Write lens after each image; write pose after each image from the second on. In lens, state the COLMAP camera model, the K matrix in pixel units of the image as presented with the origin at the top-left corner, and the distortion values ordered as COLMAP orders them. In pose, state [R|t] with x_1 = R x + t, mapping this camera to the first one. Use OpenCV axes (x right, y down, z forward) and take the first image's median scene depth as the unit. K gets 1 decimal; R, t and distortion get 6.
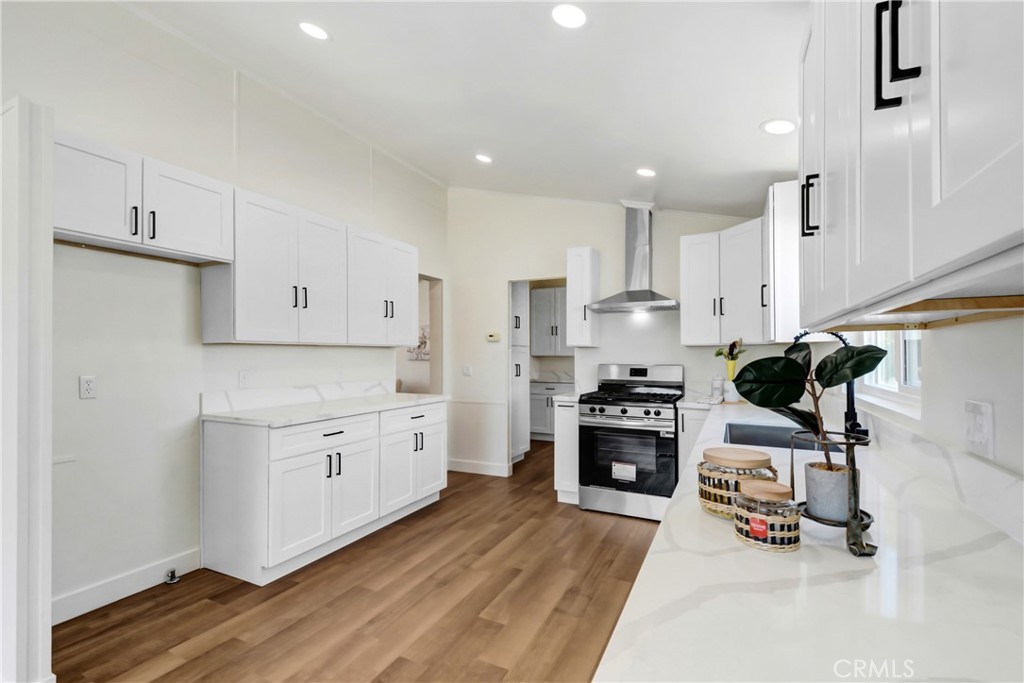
lens RADIAL K [[461.9, 0, 504.3], [0, 461.9, 348.0], [0, 0, 1]] dist [0.008710, -0.011609]
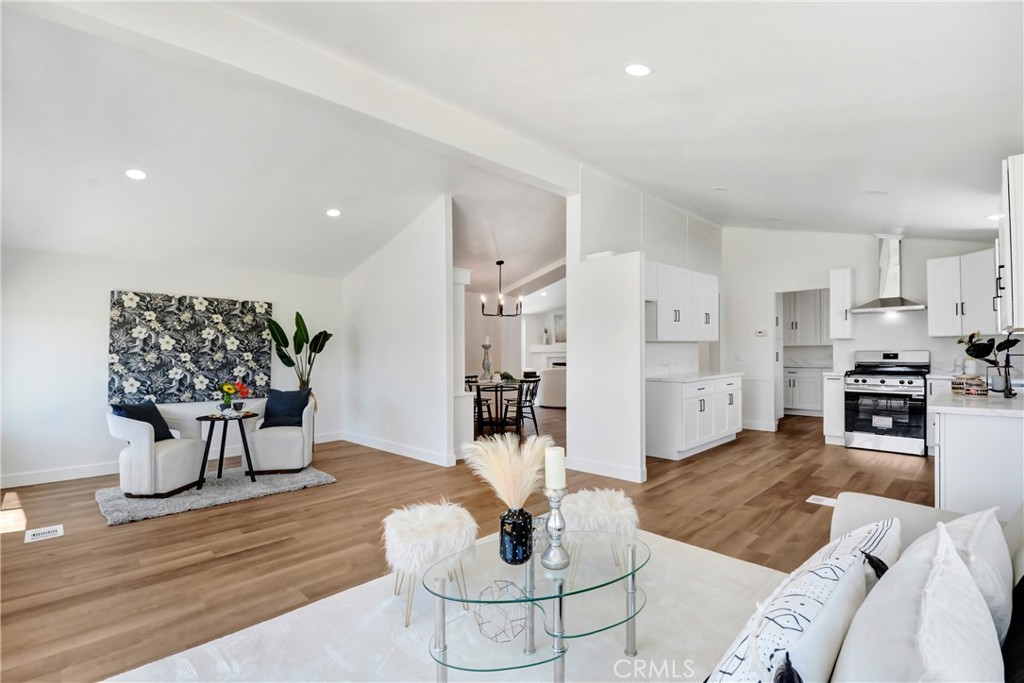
lens RADIAL K [[461.9, 0, 518.1], [0, 461.9, 352.8], [0, 0, 1]] dist [0.008710, -0.011609]
pose [[0.944844, -0.011234, -0.327329, -0.356216], [0.019067, 0.999603, 0.020732, -0.009617], [0.326966, -0.025829, 0.944683, -0.780442]]
